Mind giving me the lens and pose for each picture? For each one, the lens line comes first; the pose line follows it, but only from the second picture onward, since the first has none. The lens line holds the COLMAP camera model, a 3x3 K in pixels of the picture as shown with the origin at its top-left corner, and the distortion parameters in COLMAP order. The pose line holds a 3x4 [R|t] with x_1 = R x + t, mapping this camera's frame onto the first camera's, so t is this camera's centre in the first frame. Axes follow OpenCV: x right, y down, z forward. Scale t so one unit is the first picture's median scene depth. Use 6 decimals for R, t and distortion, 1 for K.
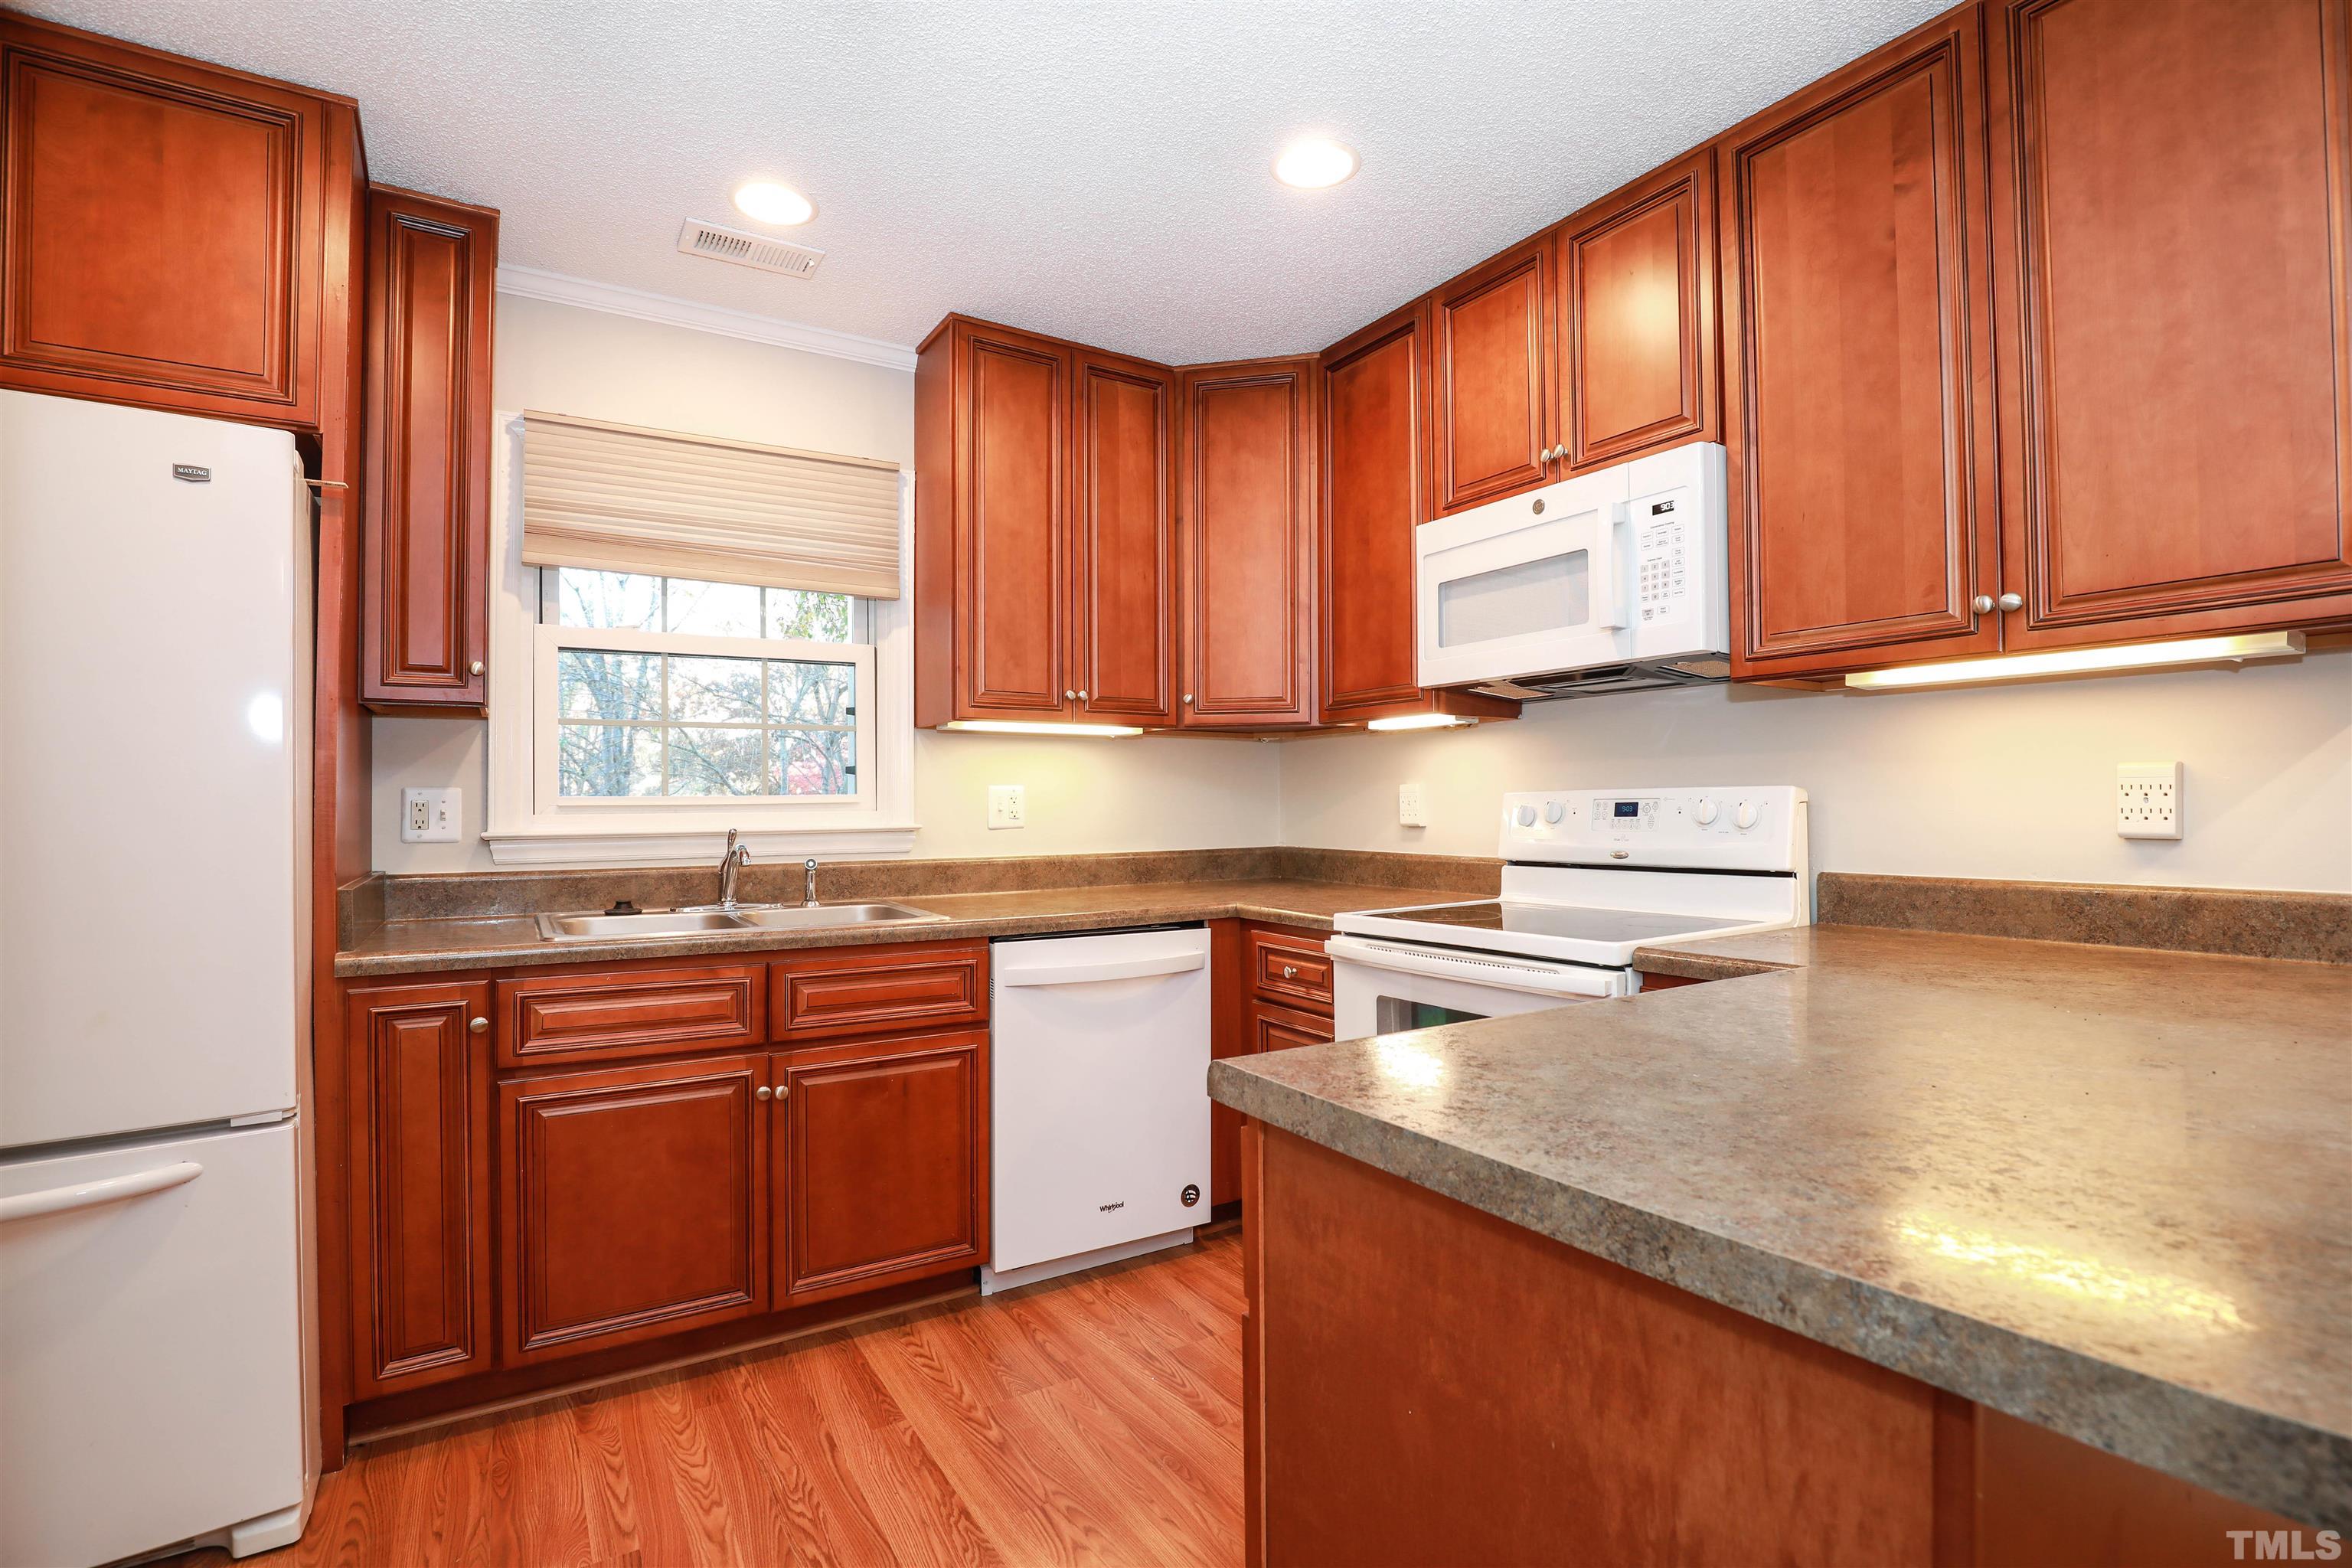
lens RADIAL K [[1110.1, 0, 1184.0], [0, 1110.1, 796.3], [0, 0, 1]] dist [-0.033274, 0.008253]
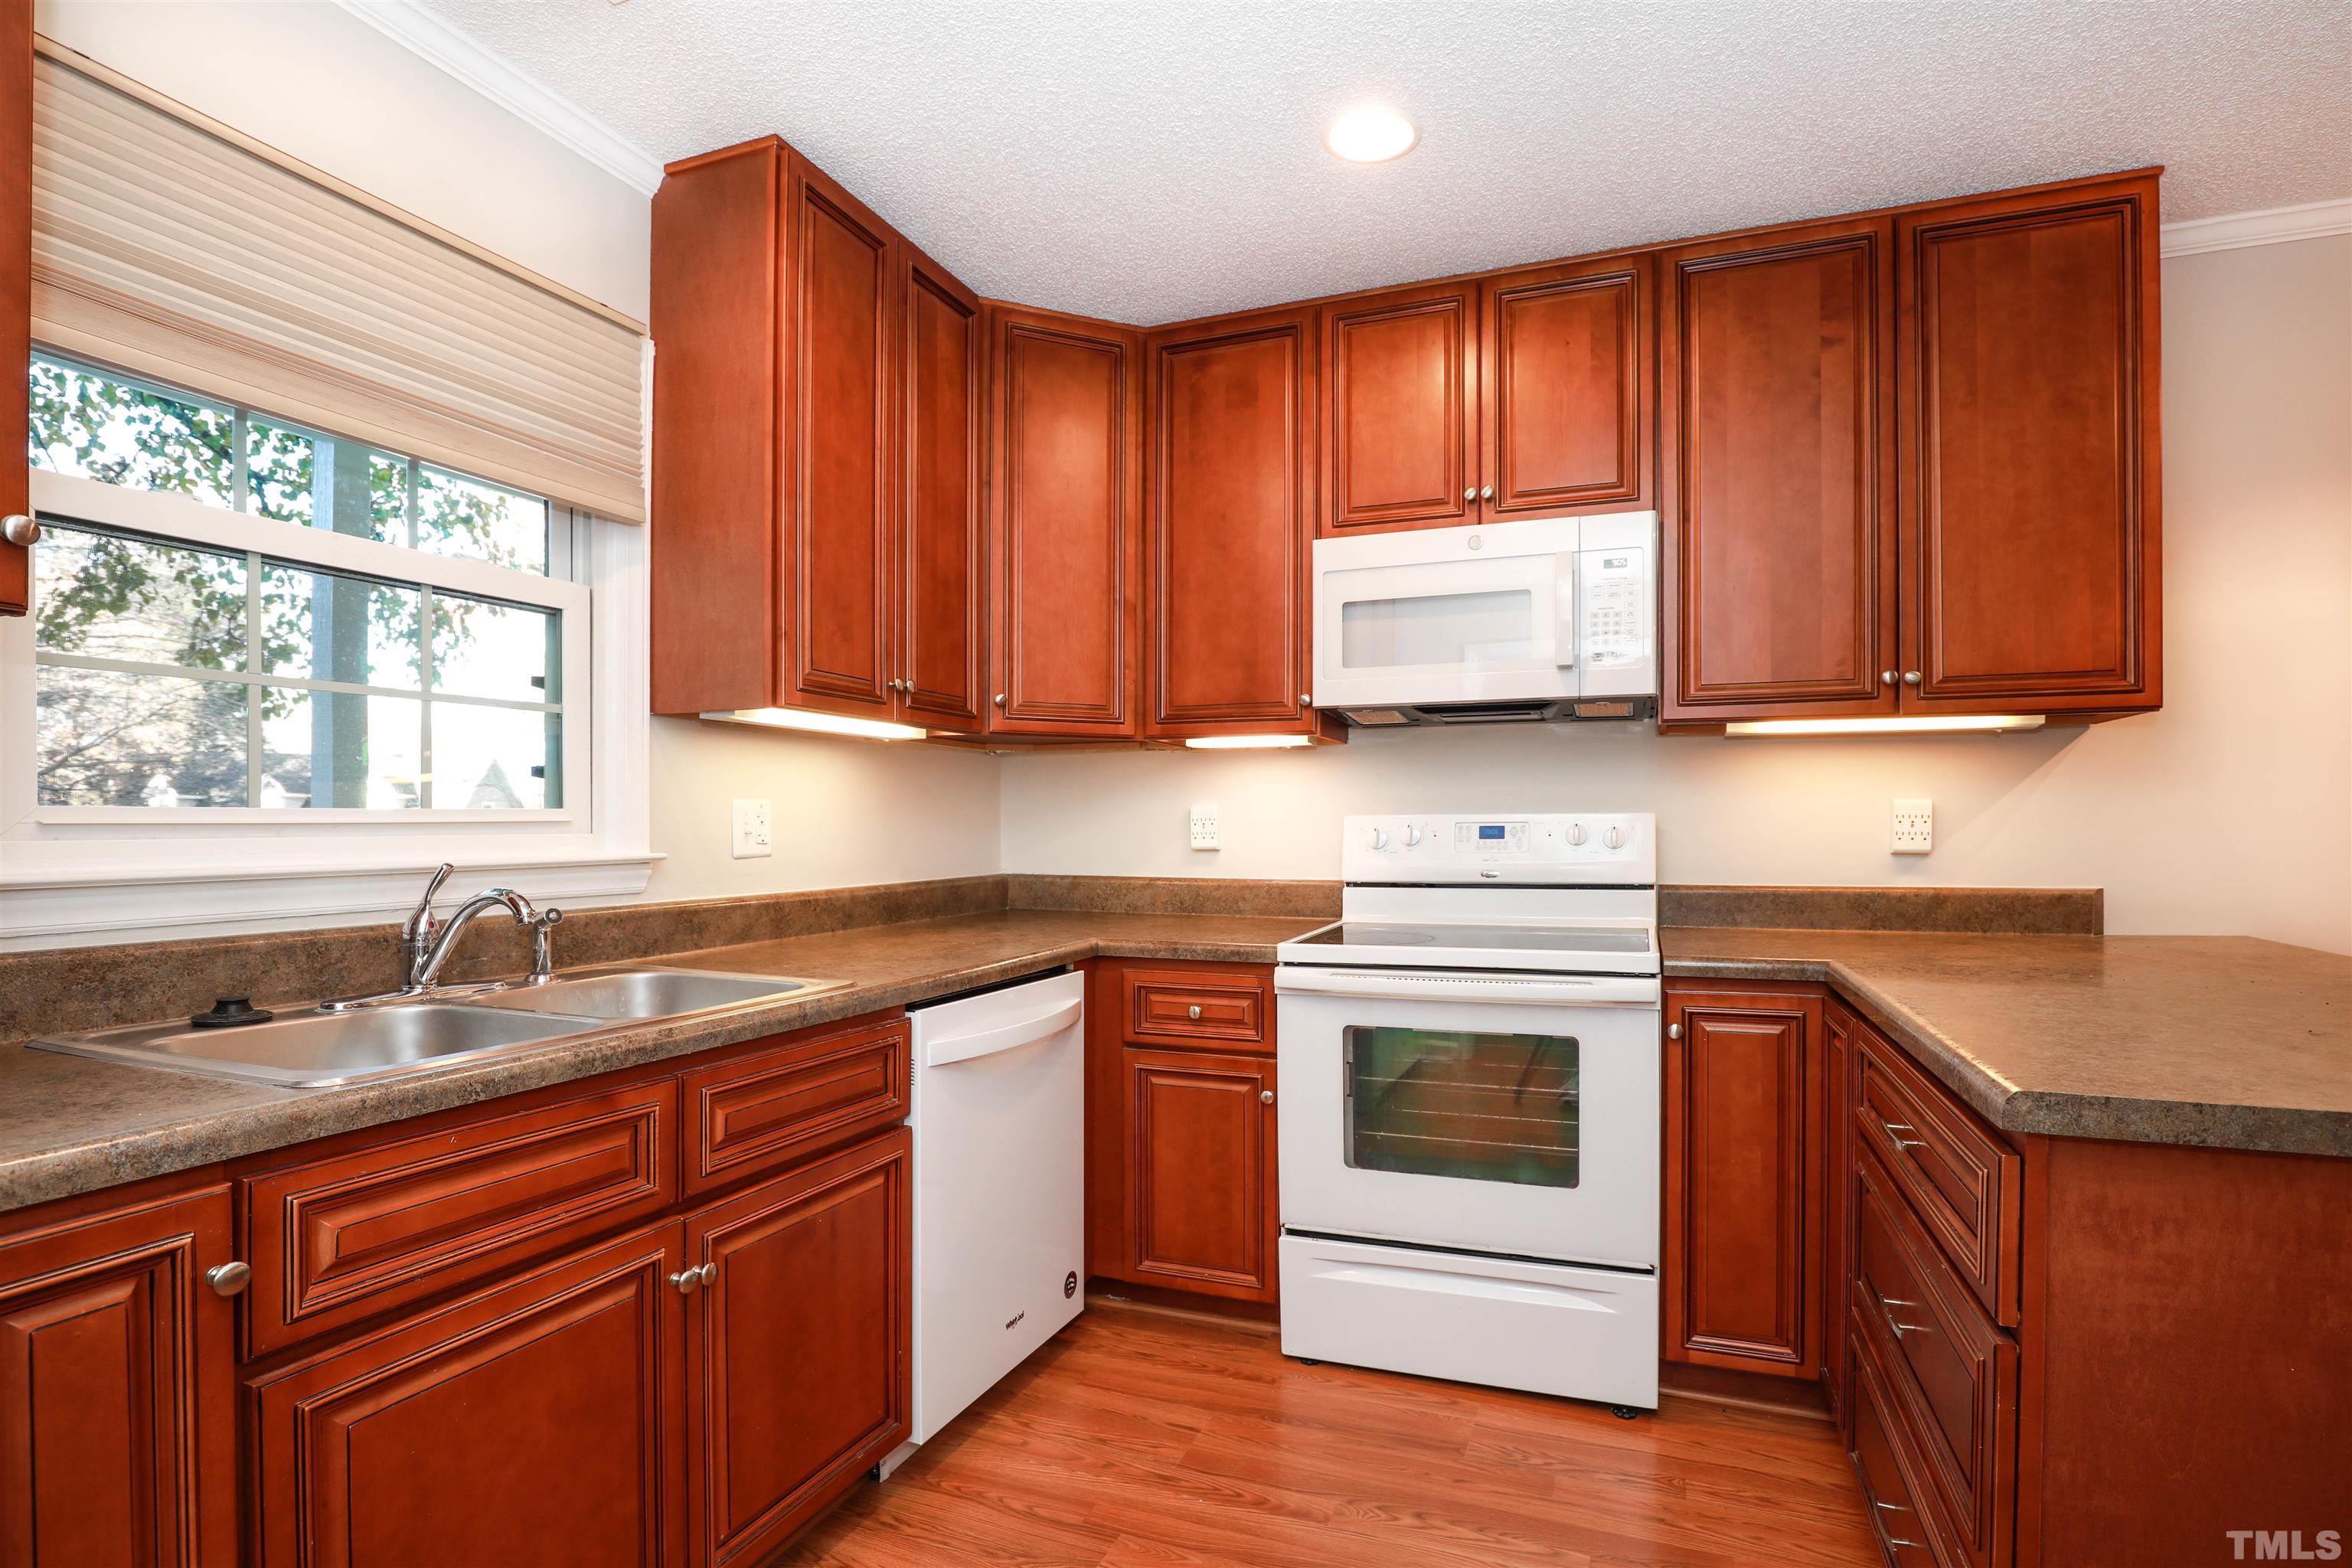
lens RADIAL K [[1120.1, 0, 1224.3], [0, 1120.1, 835.4], [0, 0, 1]] dist [-0.024255, -0.000144]
pose [[0.790122, -0.001191, 0.612949, -0.471477], [-0.007864, 0.999896, 0.012080, 0.003688], [-0.612899, -0.014365, 0.790030, 0.281239]]
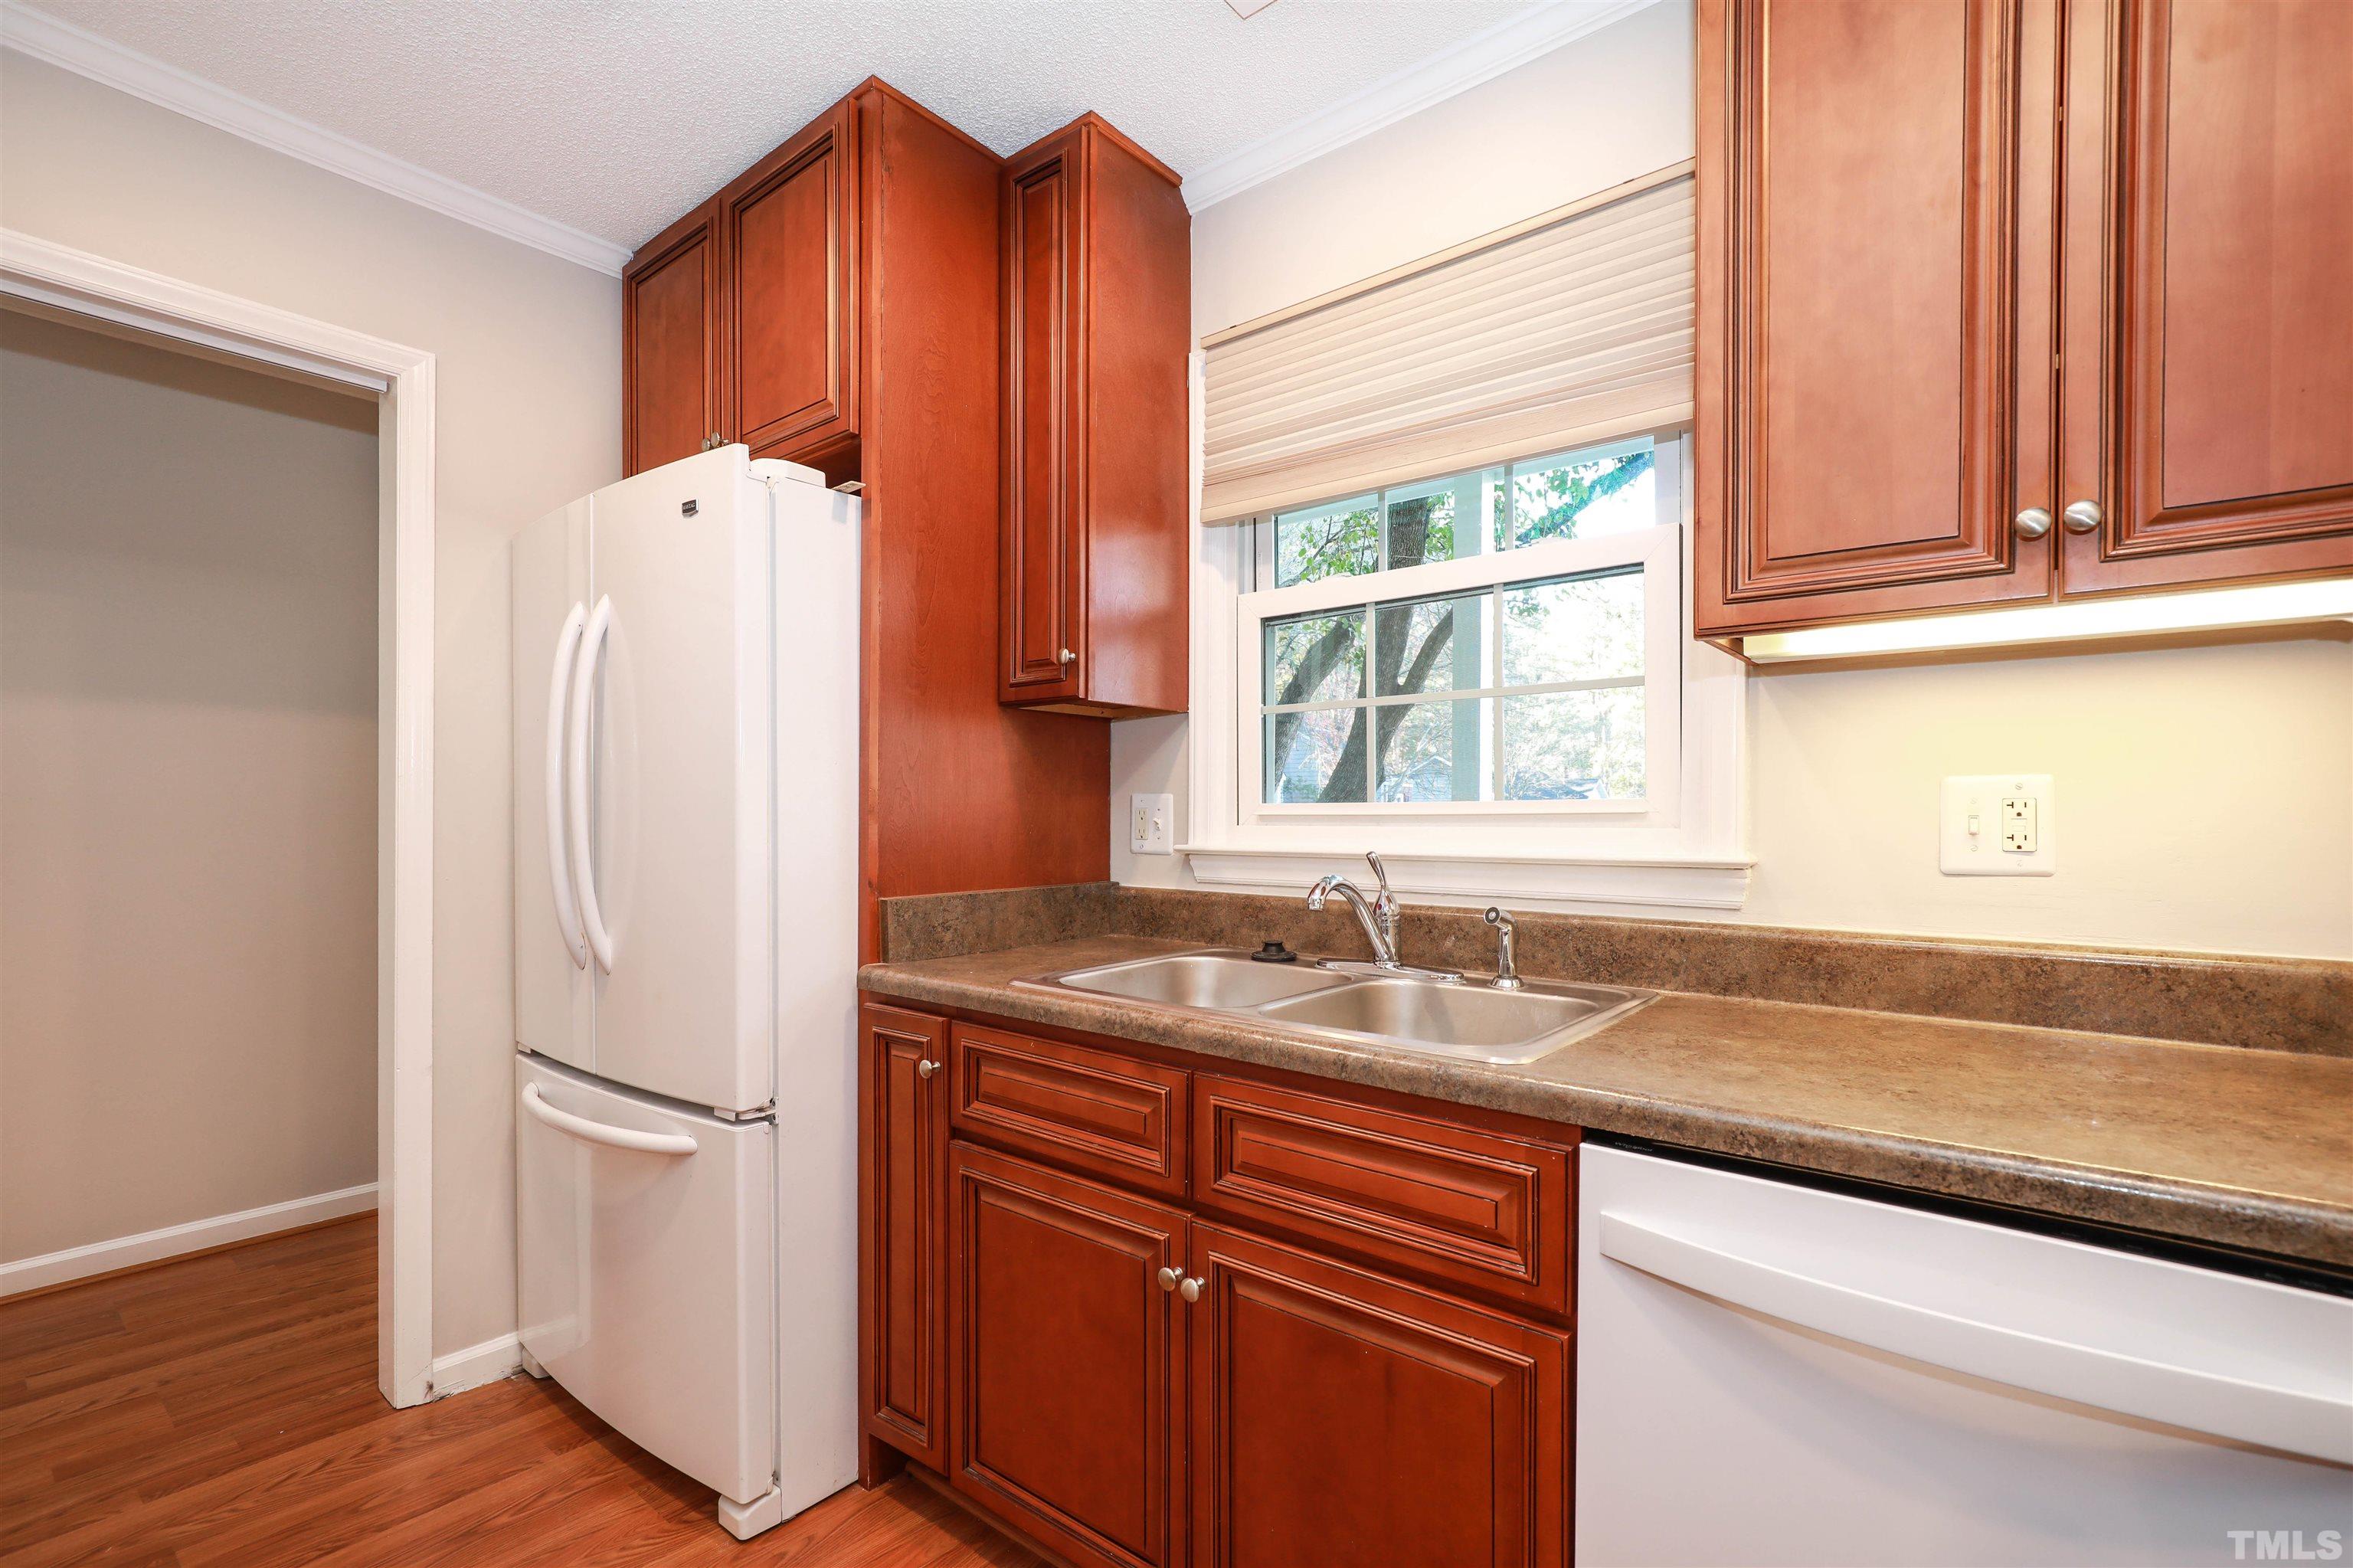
lens RADIAL K [[1079.5, 0, 1174.4], [0, 1079.5, 816.8], [0, 0, 1]] dist [0.016458, -0.000106]
pose [[0.322902, 0.006453, -0.946411, 0.174789], [0.001793, 0.999971, 0.007430, 0.003542], [0.946431, -0.004096, 0.322881, 0.722014]]
